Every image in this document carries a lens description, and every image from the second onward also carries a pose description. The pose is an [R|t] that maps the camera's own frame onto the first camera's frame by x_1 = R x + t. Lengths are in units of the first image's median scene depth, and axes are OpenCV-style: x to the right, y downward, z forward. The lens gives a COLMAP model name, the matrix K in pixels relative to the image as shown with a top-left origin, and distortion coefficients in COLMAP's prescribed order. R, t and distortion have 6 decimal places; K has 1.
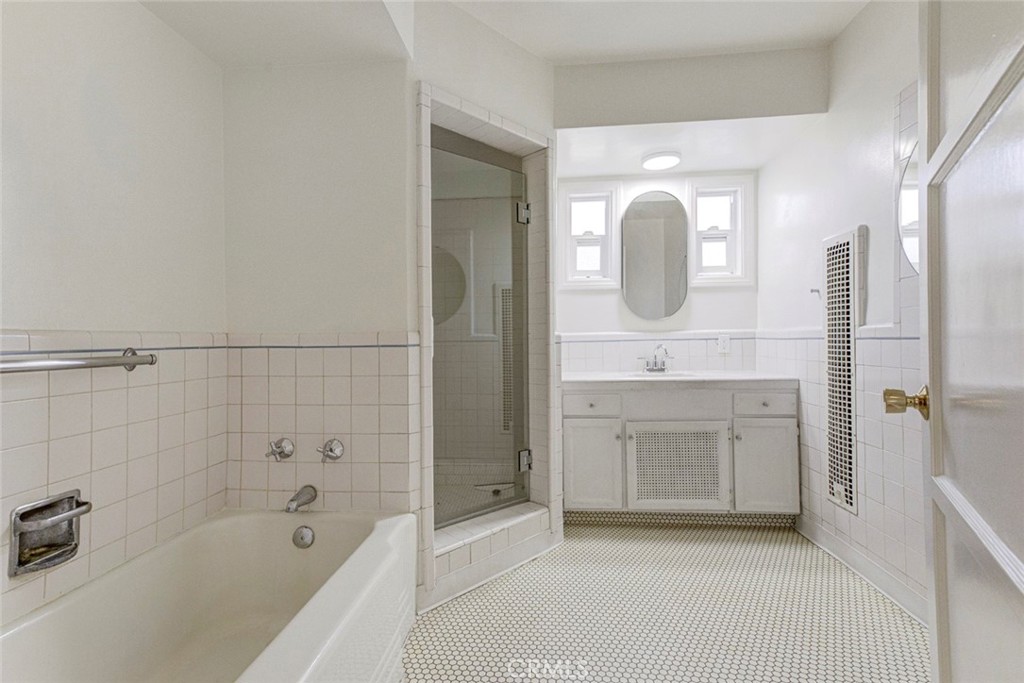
lens RADIAL K [[467.8, 0, 512.5], [0, 467.8, 333.6], [0, 0, 1]] dist [-0.003747, -0.001283]
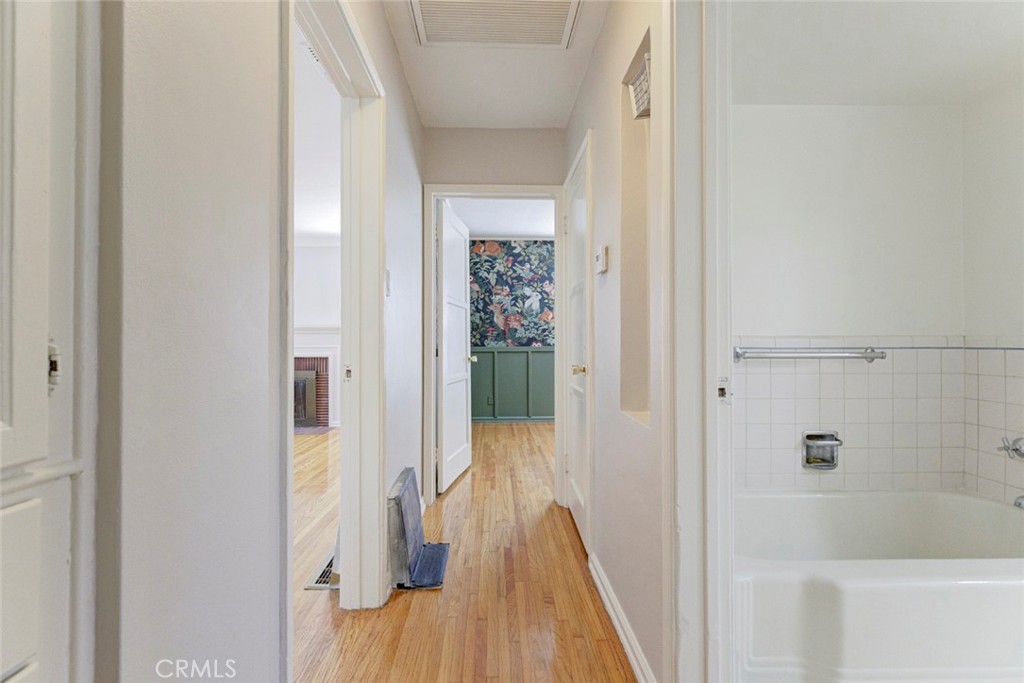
lens RADIAL K [[467.8, 0, 511.7], [0, 467.8, 338.7], [0, 0, 1]] dist [-0.003747, -0.001283]
pose [[0.115821, 0.005716, -0.993254, 0.531709], [0.011133, 0.999913, 0.007053, -0.019054], [0.993208, -0.011874, 0.115748, -0.311862]]
